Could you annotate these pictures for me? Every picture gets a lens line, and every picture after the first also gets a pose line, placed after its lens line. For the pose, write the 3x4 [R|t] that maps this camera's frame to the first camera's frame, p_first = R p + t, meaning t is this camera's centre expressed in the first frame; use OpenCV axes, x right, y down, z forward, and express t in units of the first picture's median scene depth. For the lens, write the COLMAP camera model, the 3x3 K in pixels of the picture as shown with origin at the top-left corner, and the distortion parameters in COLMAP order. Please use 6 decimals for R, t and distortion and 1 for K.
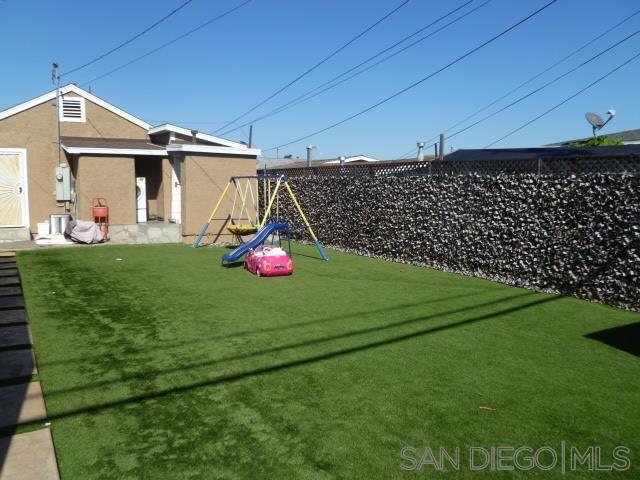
lens RADIAL K [[544.1, 0, 320.9], [0, 544.1, 242.4], [0, 0, 1]] dist [-0.066288, 0.010678]
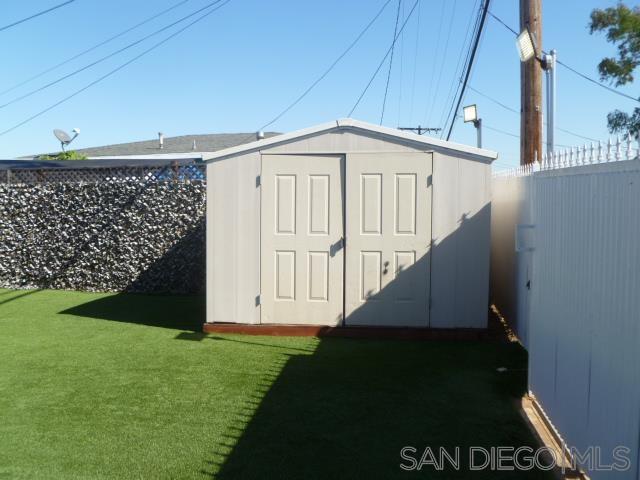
lens RADIAL K [[544.1, 0, 320.9], [0, 544.1, 242.4], [0, 0, 1]] dist [-0.066288, 0.010678]
pose [[0.626897, -0.071185, 0.775844, -0.052229], [0.089591, 0.995798, 0.018975, 0.030854], [-0.773934, 0.057613, 0.630640, -0.186698]]
